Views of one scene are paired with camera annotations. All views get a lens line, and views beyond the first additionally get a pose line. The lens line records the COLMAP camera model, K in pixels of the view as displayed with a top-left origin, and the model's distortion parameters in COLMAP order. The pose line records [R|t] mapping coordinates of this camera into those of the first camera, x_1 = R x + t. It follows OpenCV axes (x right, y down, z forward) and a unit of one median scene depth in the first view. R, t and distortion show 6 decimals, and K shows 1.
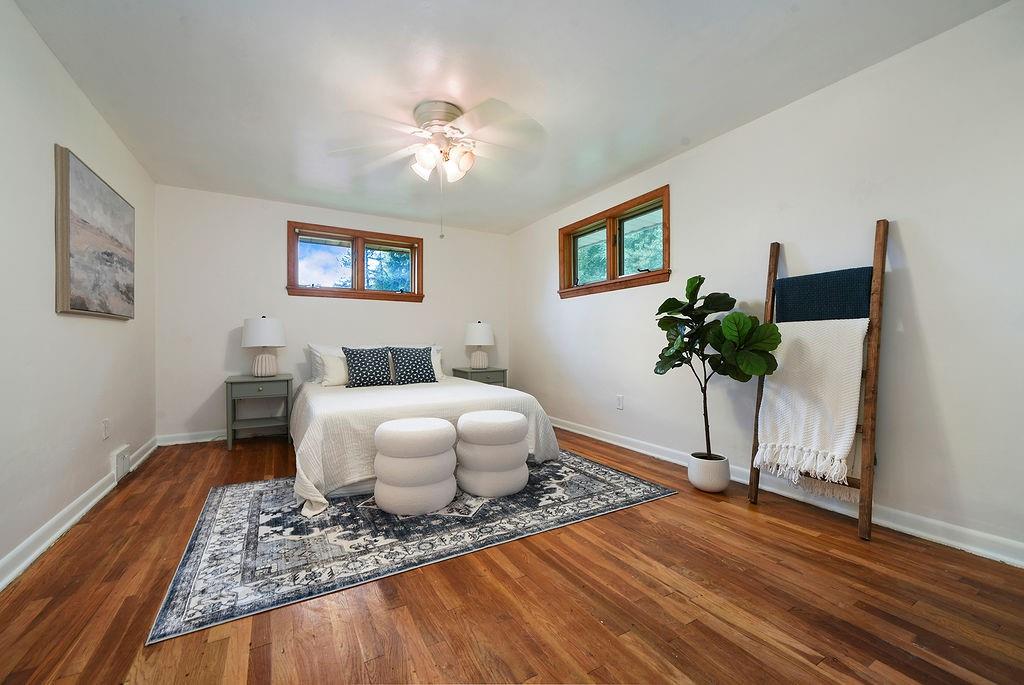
lens RADIAL K [[407.1, 0, 515.4], [0, 407.1, 346.7], [0, 0, 1]] dist [0.000586, -0.000219]
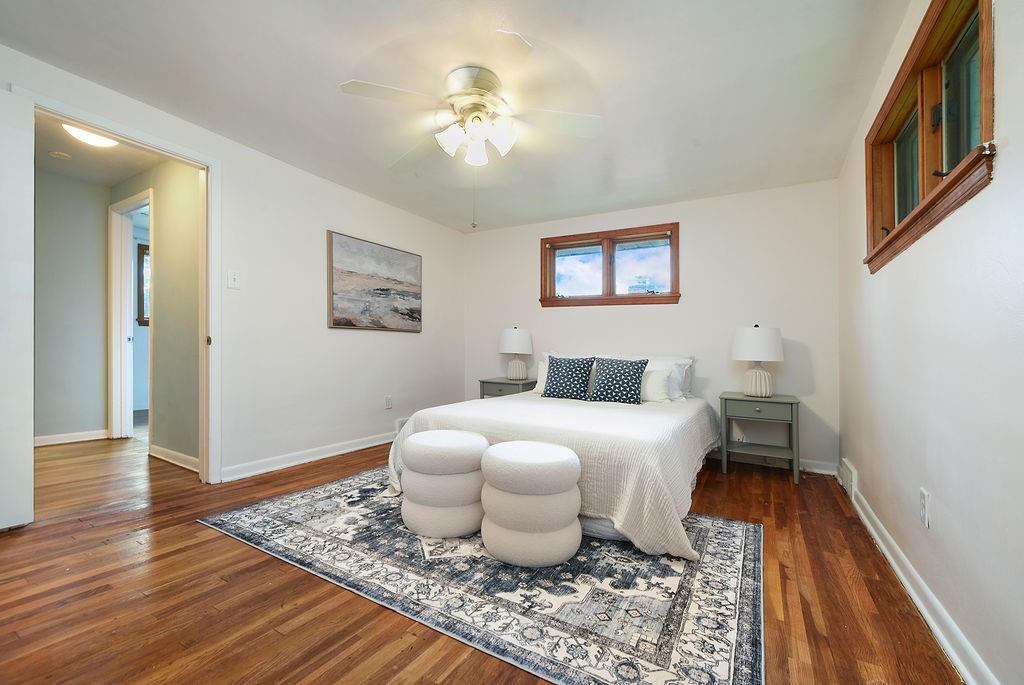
lens RADIAL K [[420.6, 0, 515.9], [0, 420.6, 351.9], [0, 0, 1]] dist [0.003147, -0.000020]
pose [[0.486720, 0.014433, -0.873439, 0.640611], [-0.034719, 0.999393, -0.002832, -0.002960], [0.872868, 0.031703, 0.486926, 0.655354]]
